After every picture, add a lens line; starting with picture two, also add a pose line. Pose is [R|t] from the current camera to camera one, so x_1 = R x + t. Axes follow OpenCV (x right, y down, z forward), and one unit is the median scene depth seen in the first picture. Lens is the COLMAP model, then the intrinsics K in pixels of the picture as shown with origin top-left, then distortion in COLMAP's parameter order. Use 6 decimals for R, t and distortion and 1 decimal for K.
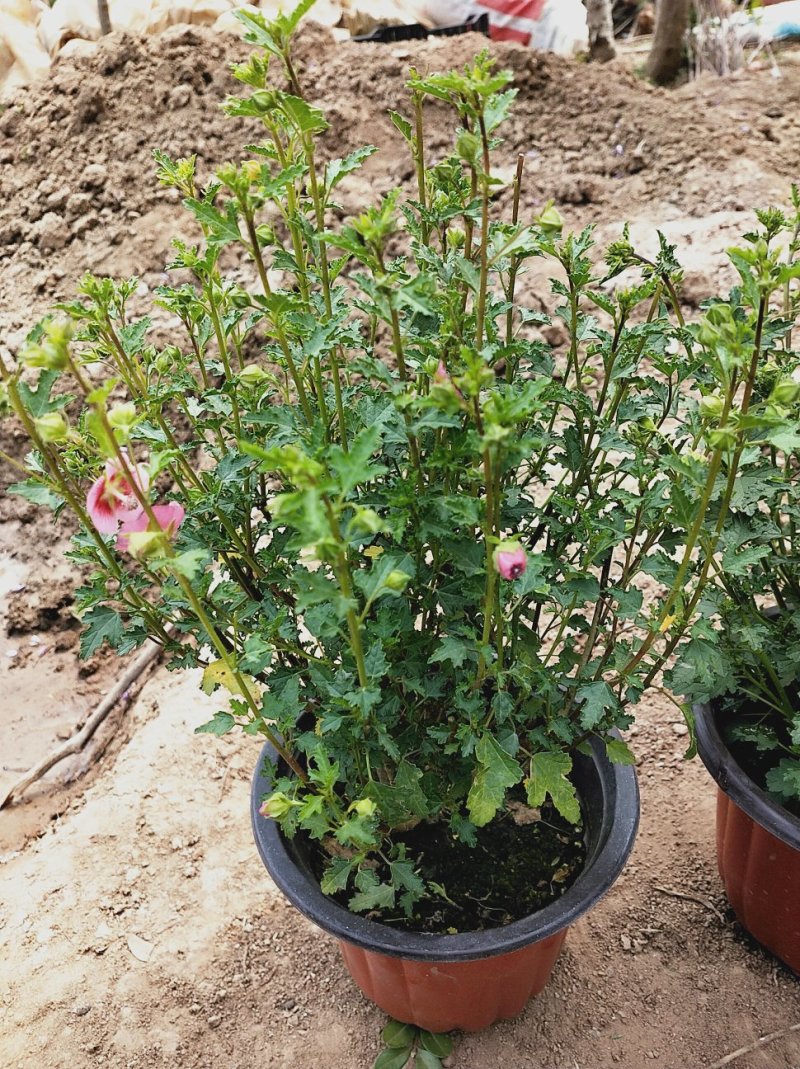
lens RADIAL K [[872.3, 0, 398.3], [0, 872.3, 536.0], [0, 0, 1]] dist [-0.016495, -0.000295]
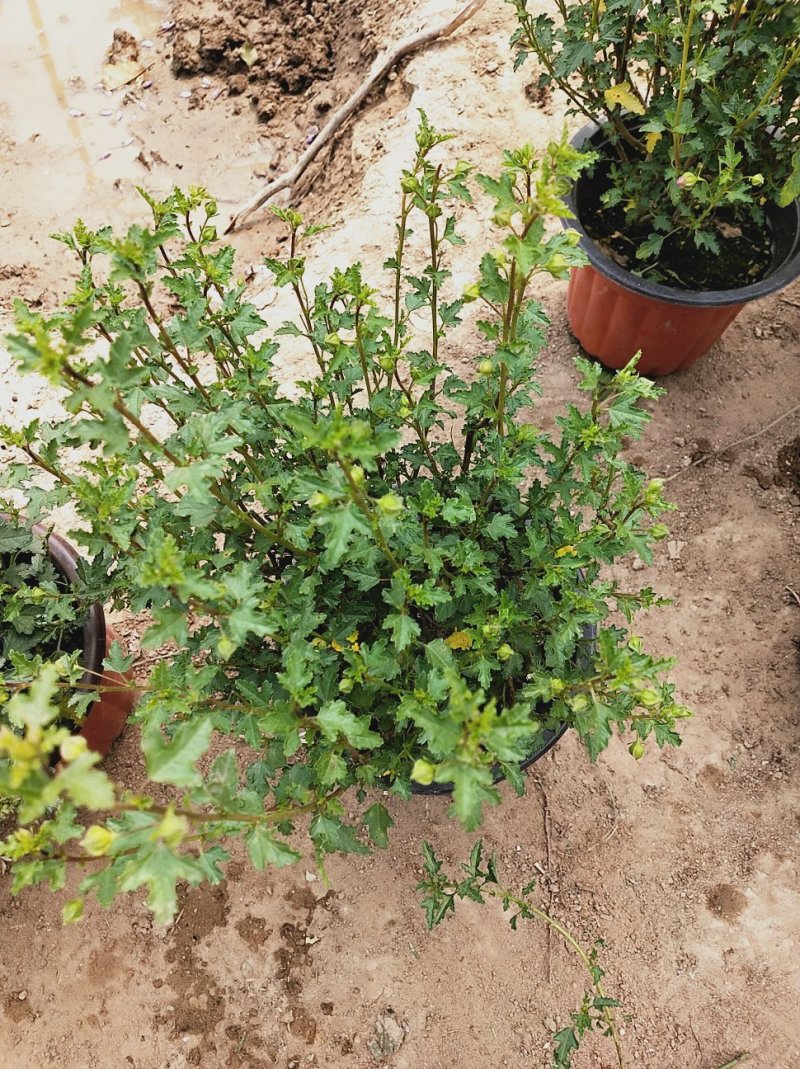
lens RADIAL K [[872.3, 0, 402.6], [0, 872.3, 536.0], [0, 0, 1]] dist [-0.016495, -0.000295]
pose [[0.998336, 0.040793, 0.040746, -0.208995], [-0.056284, 0.842827, 0.535234, 0.005120], [-0.012508, -0.536637, 0.843721, -0.224543]]
